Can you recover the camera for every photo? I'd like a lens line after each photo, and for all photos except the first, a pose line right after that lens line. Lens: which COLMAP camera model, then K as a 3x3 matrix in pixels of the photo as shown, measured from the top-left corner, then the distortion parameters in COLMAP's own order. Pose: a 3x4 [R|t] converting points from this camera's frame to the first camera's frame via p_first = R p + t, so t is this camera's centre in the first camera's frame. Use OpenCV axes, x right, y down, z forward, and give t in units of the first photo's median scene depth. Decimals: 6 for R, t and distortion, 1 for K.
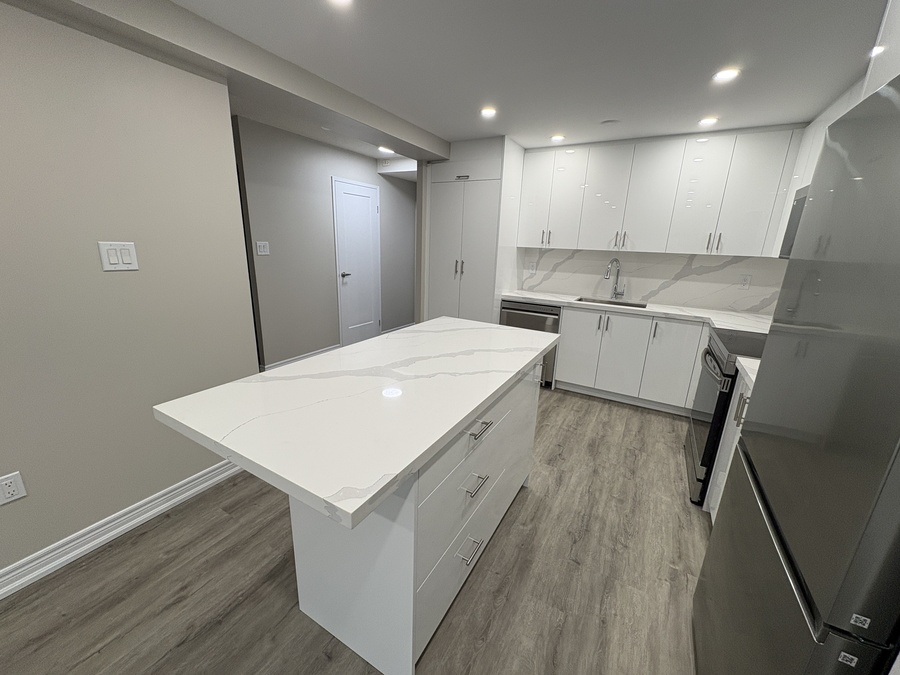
lens RADIAL K [[356.5, 0, 450.5], [0, 356.5, 338.6], [0, 0, 1]] dist [0.001088, -0.000161]
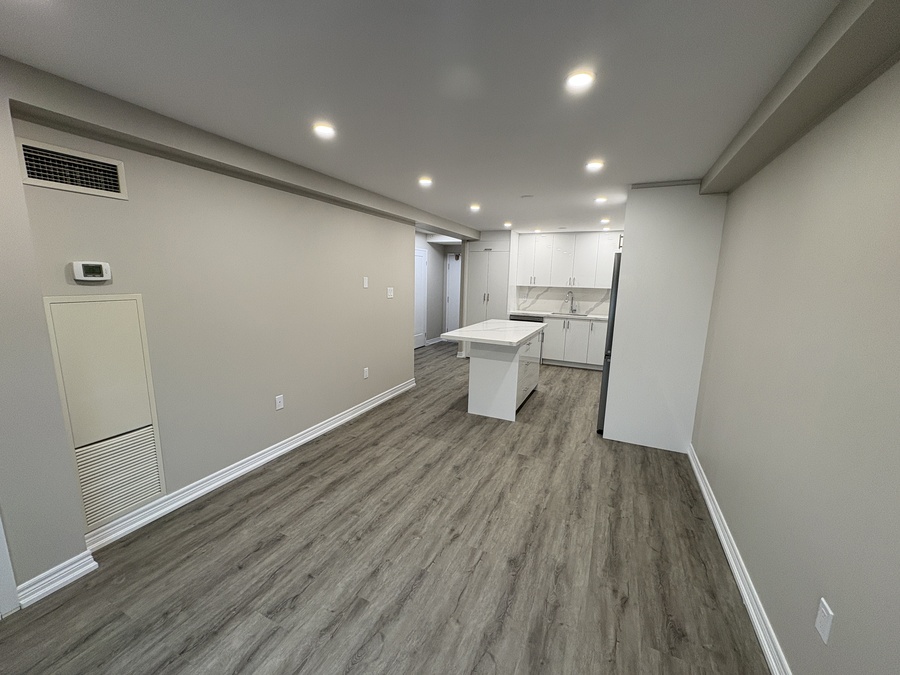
lens RADIAL K [[356.5, 0, 450.9], [0, 356.5, 339.7], [0, 0, 1]] dist [0.001088, -0.000161]
pose [[0.996199, -0.025921, 0.083157, -0.351534], [0.033499, 0.995282, -0.091063, 0.193479], [-0.080404, 0.093503, 0.992367, -0.849009]]
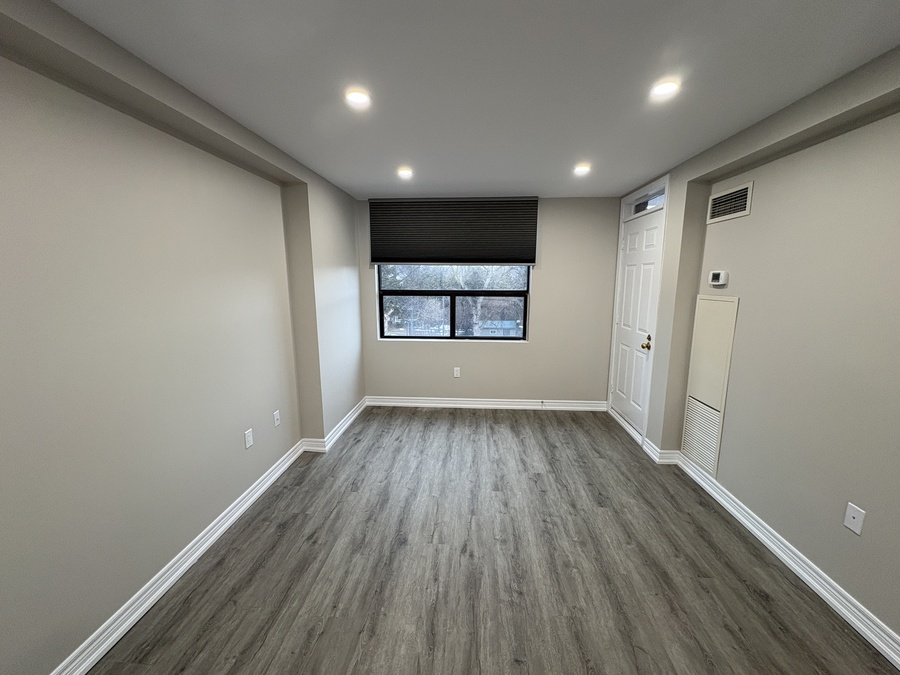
lens RADIAL K [[356.5, 0, 450.1], [0, 356.5, 340.0], [0, 0, 1]] dist [0.001088, -0.000161]
pose [[-0.897630, 0.042693, -0.438677, -0.010212], [-0.145582, 0.910715, 0.386528, -0.081332], [0.416011, 0.410823, -0.811270, 0.204334]]
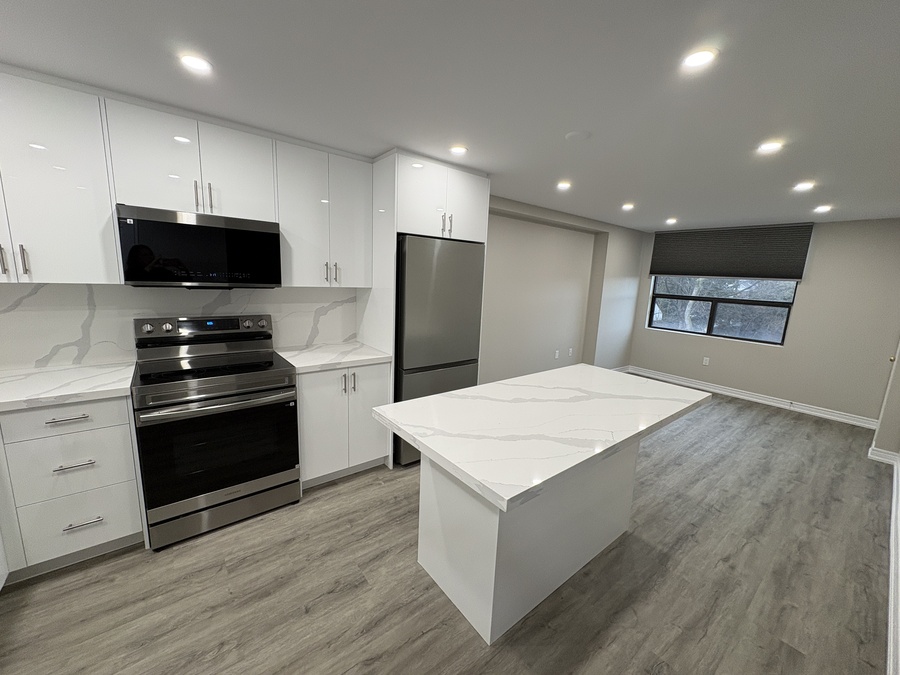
lens RADIAL K [[356.5, 0, 450.3], [0, 356.5, 338.5], [0, 0, 1]] dist [0.001088, -0.000161]
pose [[-0.926646, -0.137771, 0.349781, -0.058630], [0.024900, 0.905892, 0.422777, -0.310335], [-0.375110, 0.400474, -0.836010, 1.019760]]
